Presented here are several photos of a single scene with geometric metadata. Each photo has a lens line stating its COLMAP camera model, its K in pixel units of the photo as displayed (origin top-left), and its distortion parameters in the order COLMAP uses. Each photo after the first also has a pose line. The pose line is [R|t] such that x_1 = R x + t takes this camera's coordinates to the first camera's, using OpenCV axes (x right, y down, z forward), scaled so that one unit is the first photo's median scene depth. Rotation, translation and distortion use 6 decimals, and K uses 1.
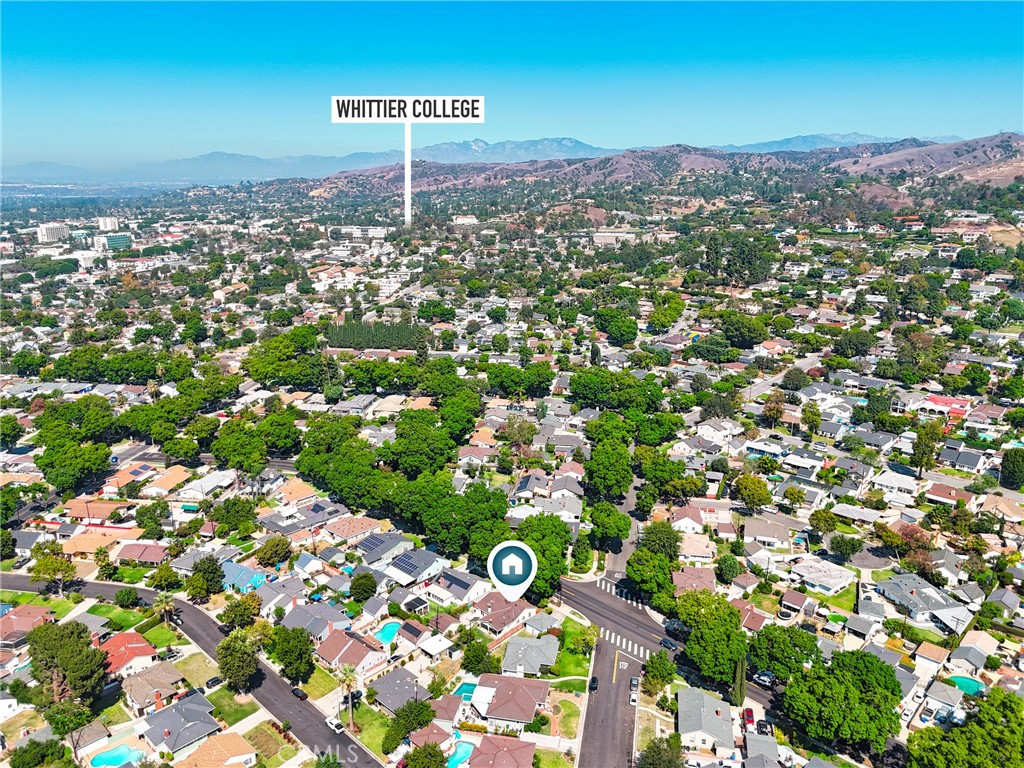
lens RADIAL K [[734.4, 0, 512.5], [0, 734.4, 381.2], [0, 0, 1]] dist [-0.003383, -0.001140]
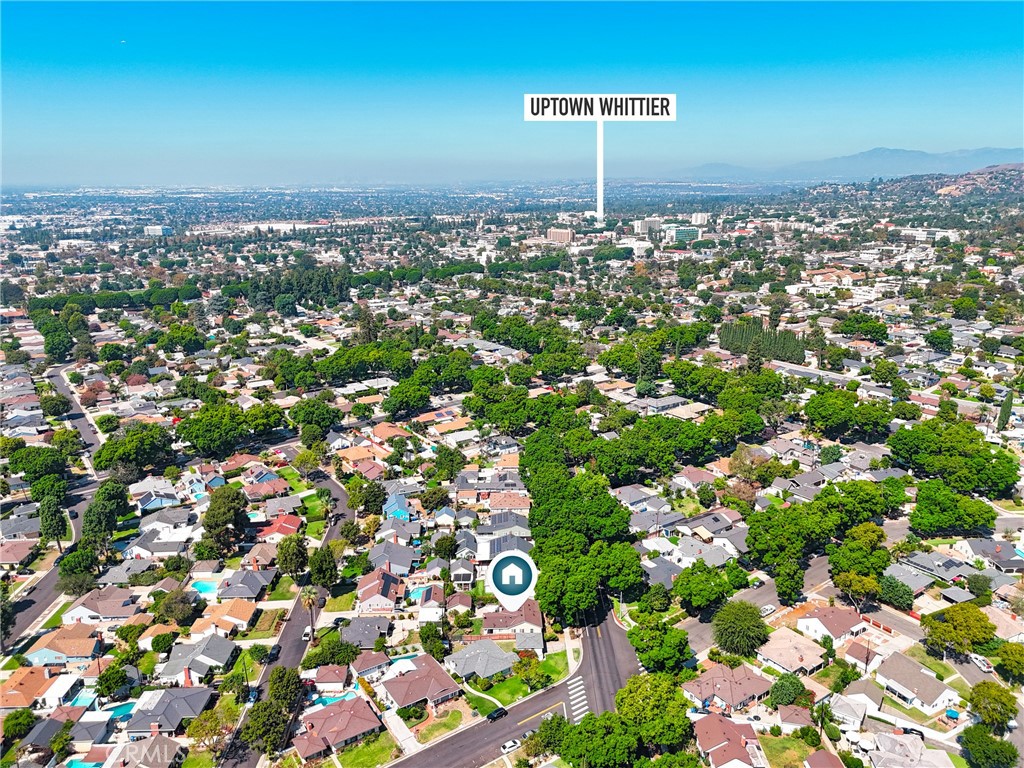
lens RADIAL K [[734.4, 0, 516.1], [0, 734.4, 380.0], [0, 0, 1]] dist [-0.003383, -0.001140]
pose [[0.701574, 0.175801, -0.690570, 0.102021], [-0.174868, 0.981932, 0.072320, -0.011547], [0.690807, 0.070021, 0.719640, 0.045326]]
